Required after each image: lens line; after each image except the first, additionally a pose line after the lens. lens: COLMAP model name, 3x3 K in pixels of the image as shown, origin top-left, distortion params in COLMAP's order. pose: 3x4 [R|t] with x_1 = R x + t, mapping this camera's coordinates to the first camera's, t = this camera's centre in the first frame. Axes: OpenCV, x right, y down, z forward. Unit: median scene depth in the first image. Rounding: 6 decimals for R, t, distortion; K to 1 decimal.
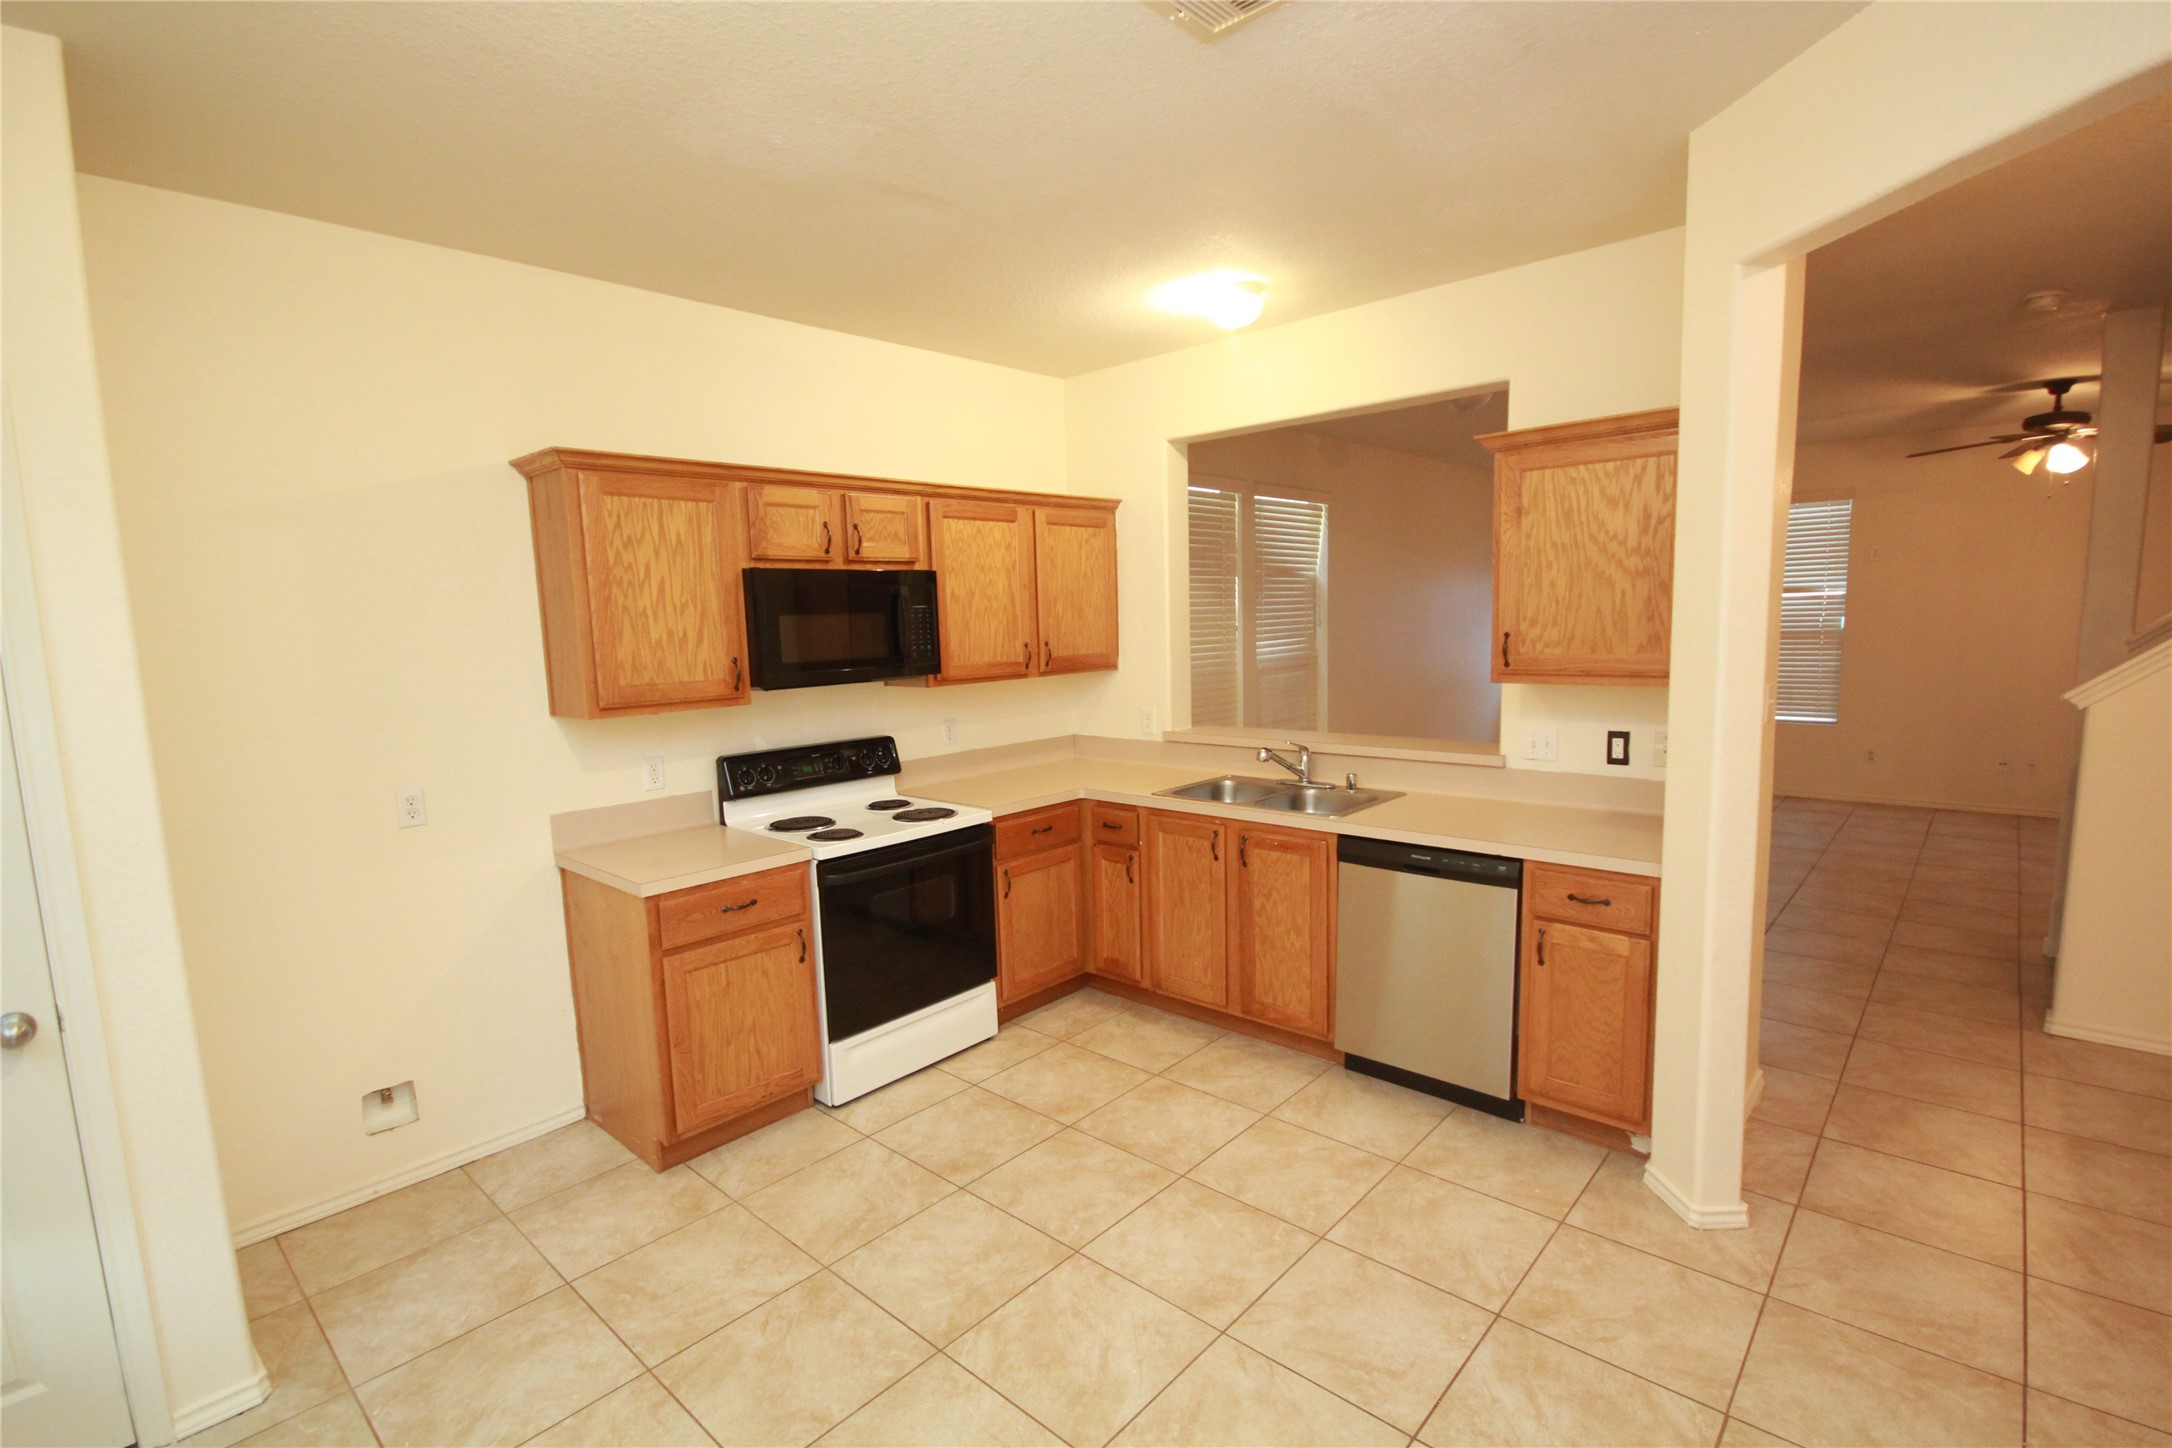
lens RADIAL K [[1006.4, 0, 1086.0], [0, 1006.4, 724.0], [0, 0, 1]] dist [-0.000033, 0.000039]
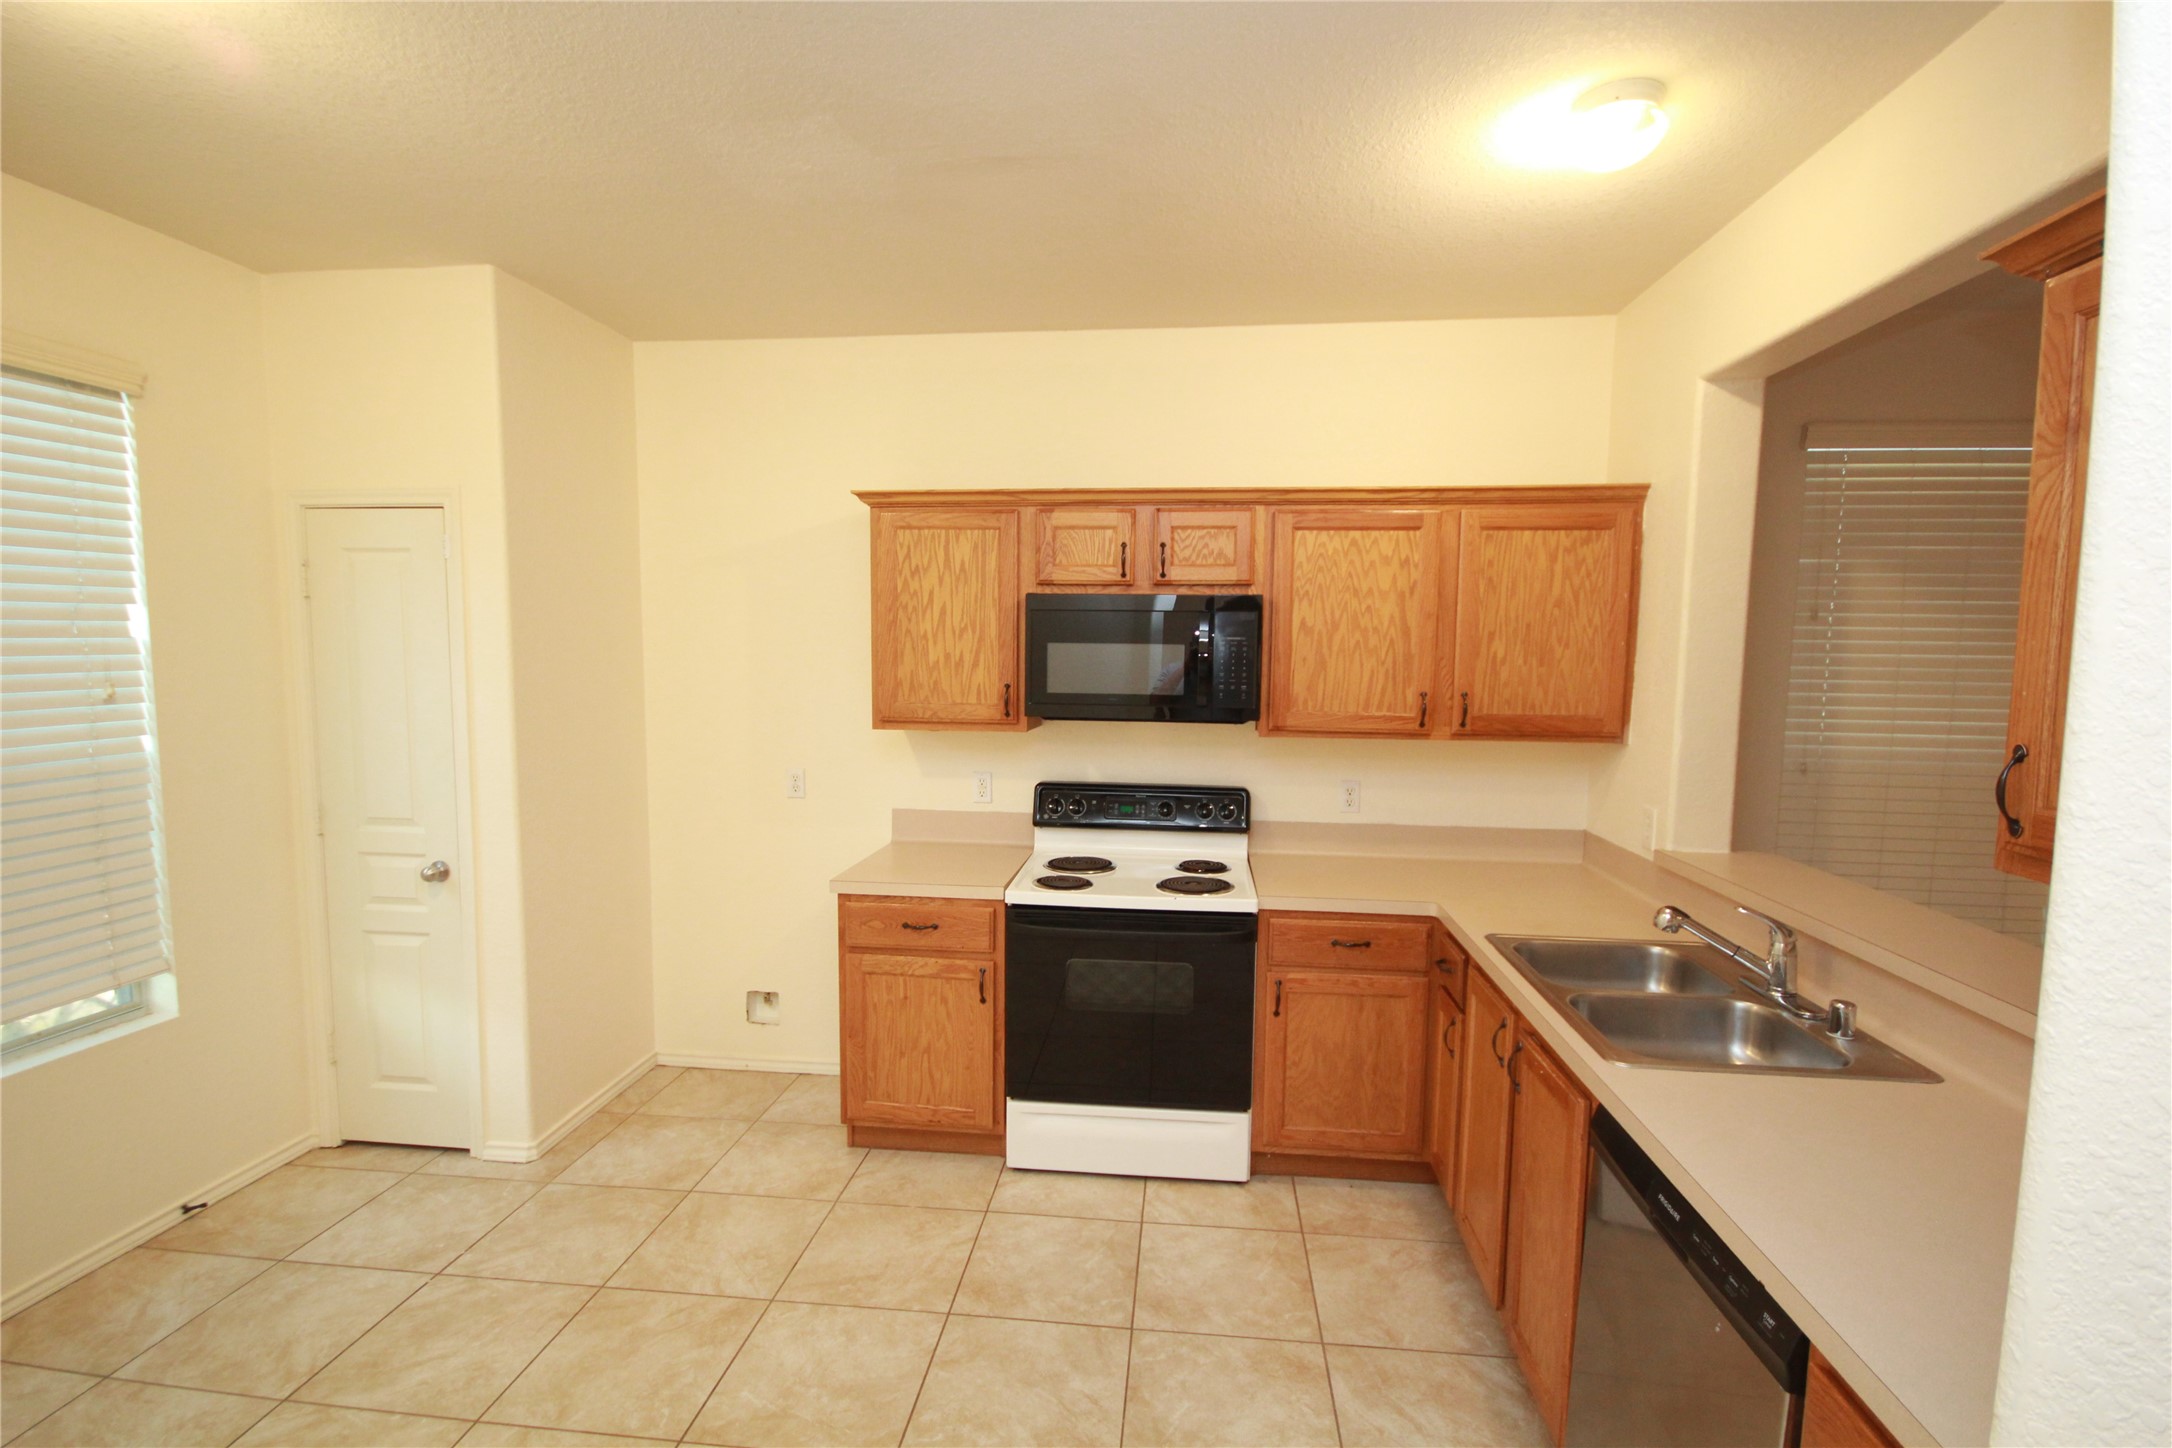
lens RADIAL K [[993.4, 0, 1088.2], [0, 993.4, 734.1], [0, 0, 1]] dist [-0.000196, 0.000187]
pose [[0.590960, 0.102690, -0.800138, 0.473730], [-0.117377, 0.992255, 0.040654, -0.063152], [0.798116, 0.069893, 0.598436, 0.459820]]
